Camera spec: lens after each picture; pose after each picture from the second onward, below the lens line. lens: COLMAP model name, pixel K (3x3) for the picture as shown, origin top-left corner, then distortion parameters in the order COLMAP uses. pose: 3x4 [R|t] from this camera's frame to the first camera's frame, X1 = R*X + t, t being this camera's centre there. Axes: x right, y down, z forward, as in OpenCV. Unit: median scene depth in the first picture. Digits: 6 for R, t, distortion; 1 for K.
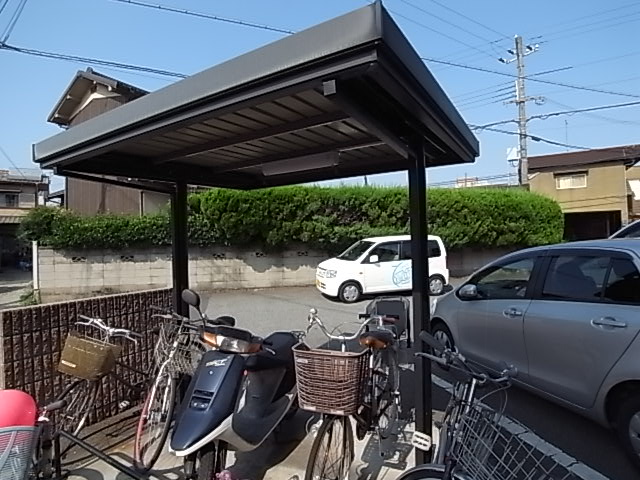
lens RADIAL K [[363.1, 0, 320.0], [0, 363.1, 230.6], [0, 0, 1]] dist [-0.068768, 0.020184]
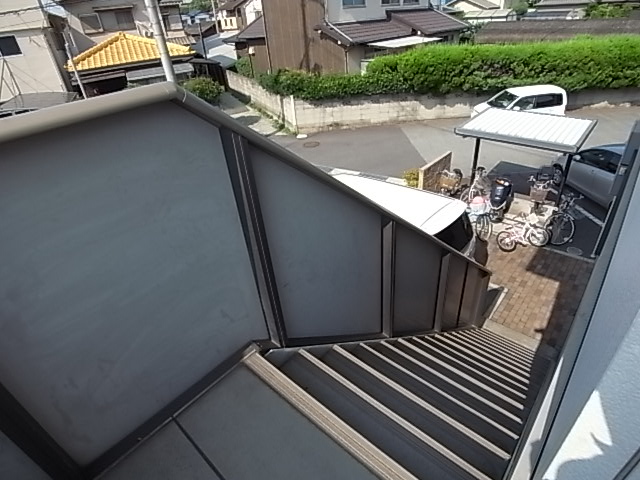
lens RADIAL K [[363.1, 0, 320.0], [0, 363.1, 230.6], [0, 0, 1]] dist [-0.068768, 0.020184]
pose [[0.981233, 0.058195, -0.183835, -0.314711], [0.052109, 0.837873, 0.543373, -0.300783], [0.185651, -0.542755, 0.819116, -0.583783]]
